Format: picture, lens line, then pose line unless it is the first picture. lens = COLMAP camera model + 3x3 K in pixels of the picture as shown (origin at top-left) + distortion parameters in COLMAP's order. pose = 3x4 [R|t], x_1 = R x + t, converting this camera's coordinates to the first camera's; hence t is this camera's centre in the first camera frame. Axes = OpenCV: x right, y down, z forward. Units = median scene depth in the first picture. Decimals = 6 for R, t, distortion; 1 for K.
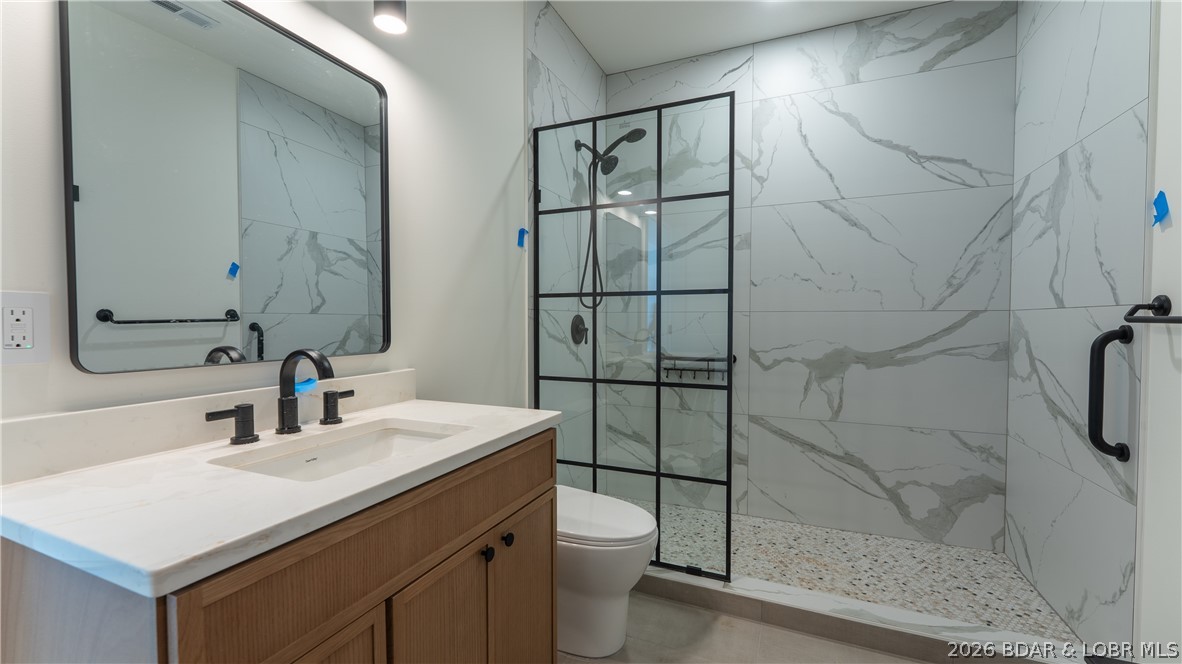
lens RADIAL K [[490.4, 0, 591.0], [0, 490.4, 332.0], [0, 0, 1]] dist [0.003050, 0.000040]
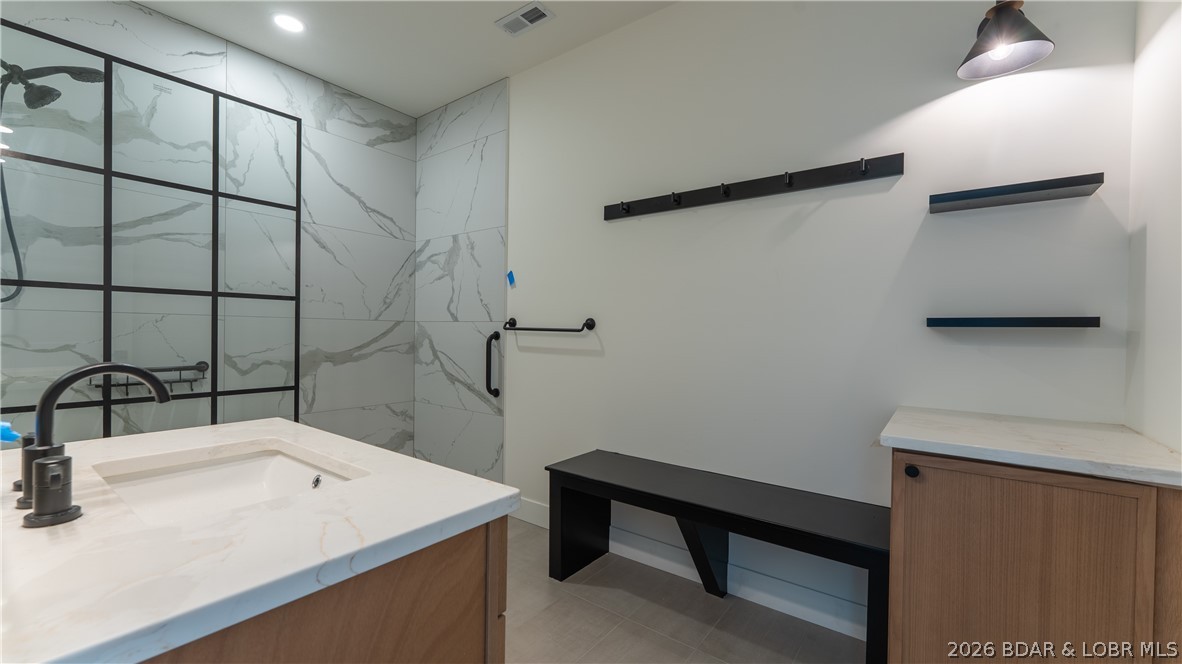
lens RADIAL K [[490.4, 0, 591.0], [0, 490.4, 332.0], [0, 0, 1]] dist [0.003050, 0.000040]
pose [[0.213198, 0.001345, 0.977008, -0.557139], [0.008267, 0.999961, -0.003180, -0.000702], [-0.976974, 0.008755, 0.213178, 0.111305]]
